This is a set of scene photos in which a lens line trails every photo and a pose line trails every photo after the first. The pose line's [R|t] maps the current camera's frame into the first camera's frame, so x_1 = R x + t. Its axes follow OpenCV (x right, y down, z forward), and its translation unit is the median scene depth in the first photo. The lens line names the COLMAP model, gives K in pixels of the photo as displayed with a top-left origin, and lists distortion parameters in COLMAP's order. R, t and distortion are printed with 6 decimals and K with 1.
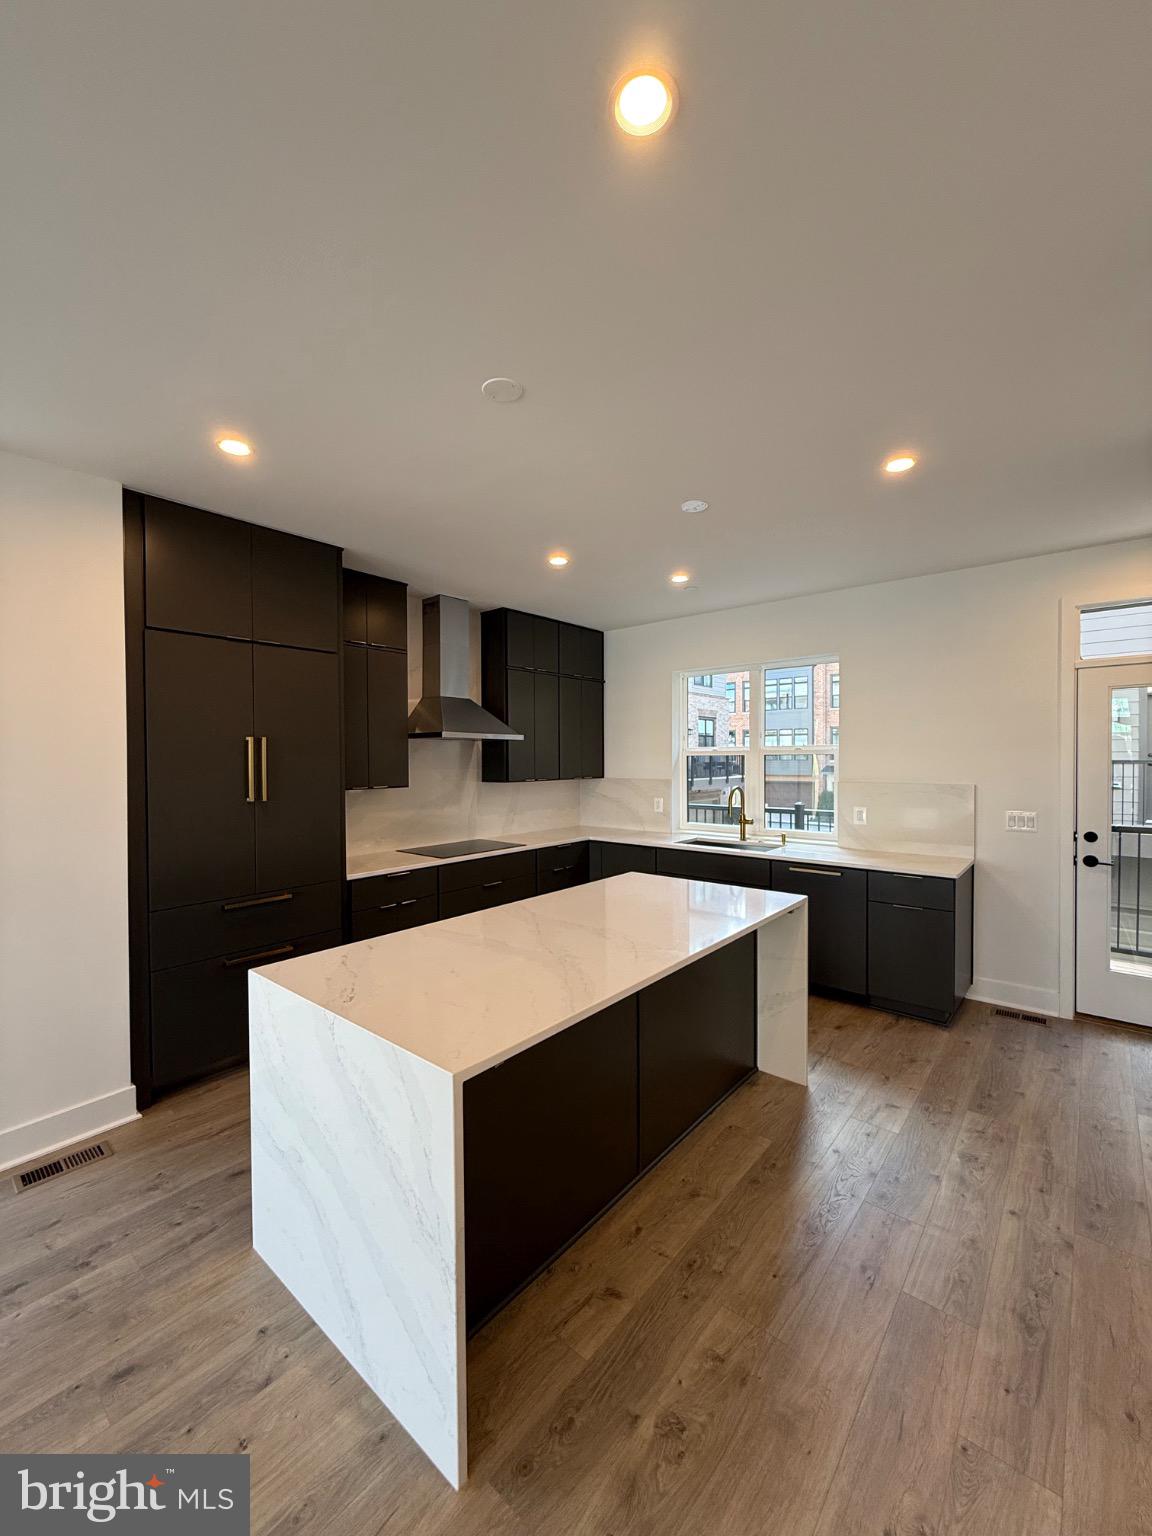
lens RADIAL K [[613.8, 0, 576.0], [0, 613.8, 768.0], [0, 0, 1]] dist [-0.004112, 0.000257]
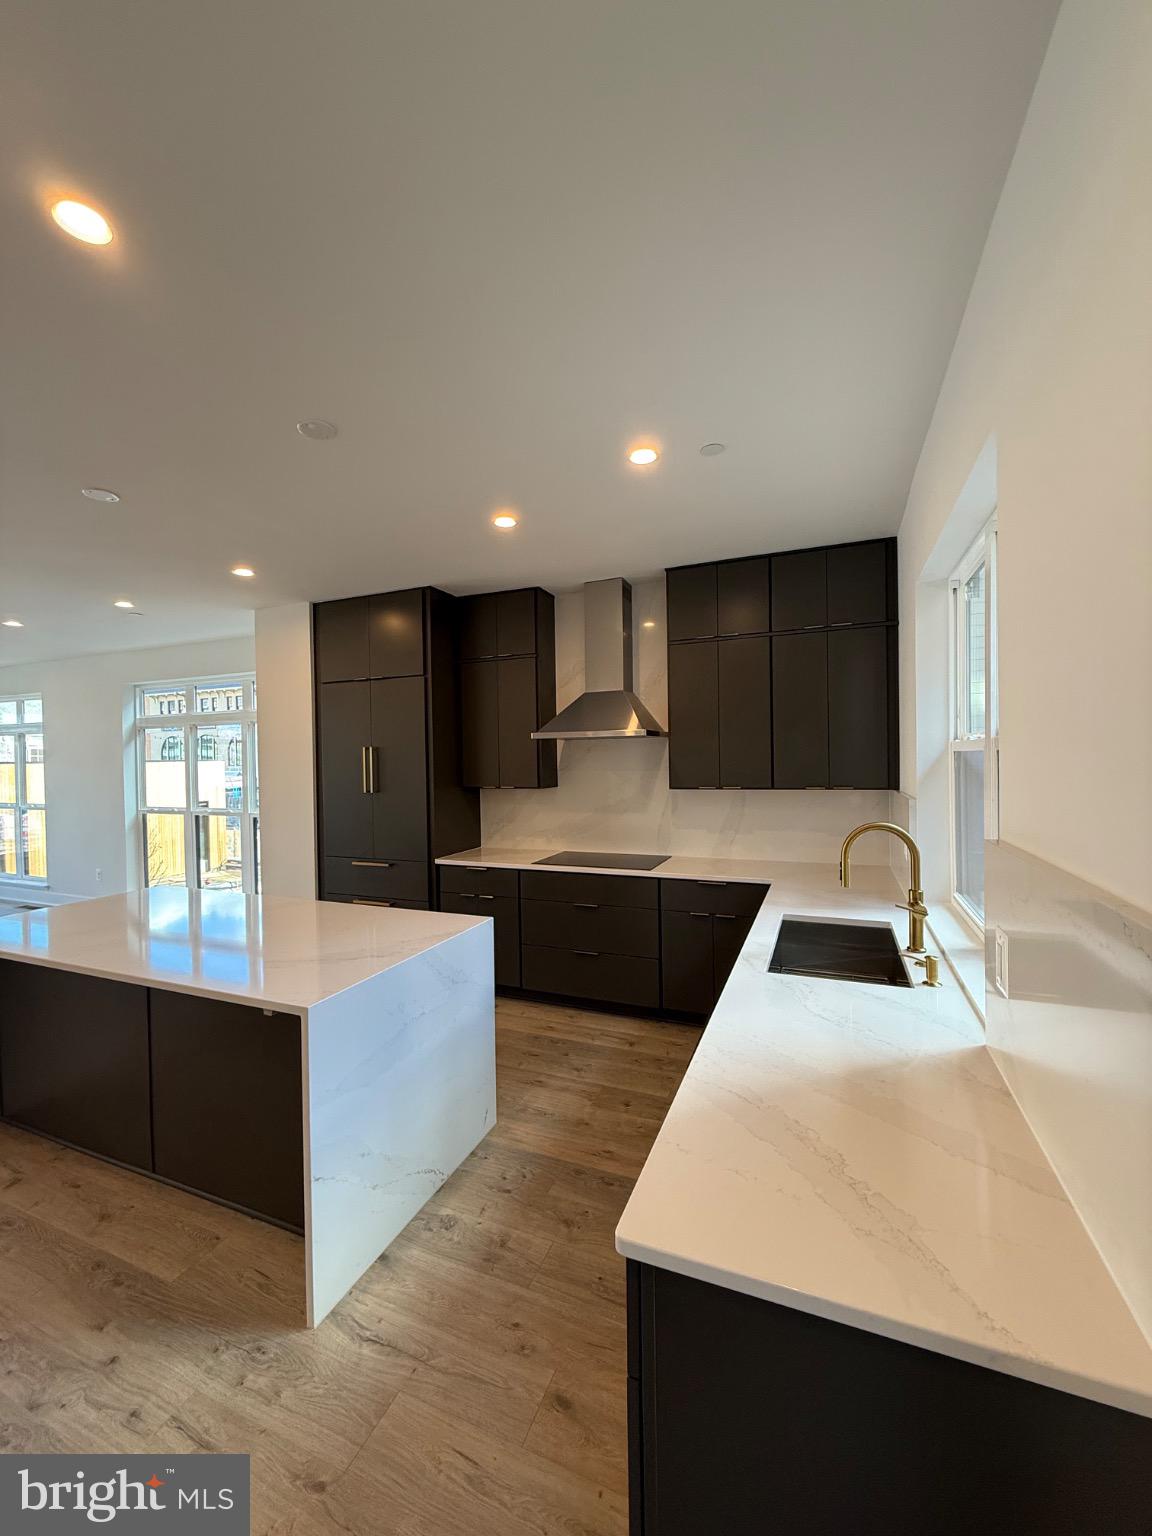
lens RADIAL K [[613.8, 0, 576.0], [0, 613.8, 768.0], [0, 0, 1]] dist [-0.004112, 0.000257]
pose [[0.300661, 0.005796, -0.953713, 0.805892], [-0.004594, 0.999979, 0.004628, -0.008528], [0.953720, 0.002990, 0.300681, 0.861997]]
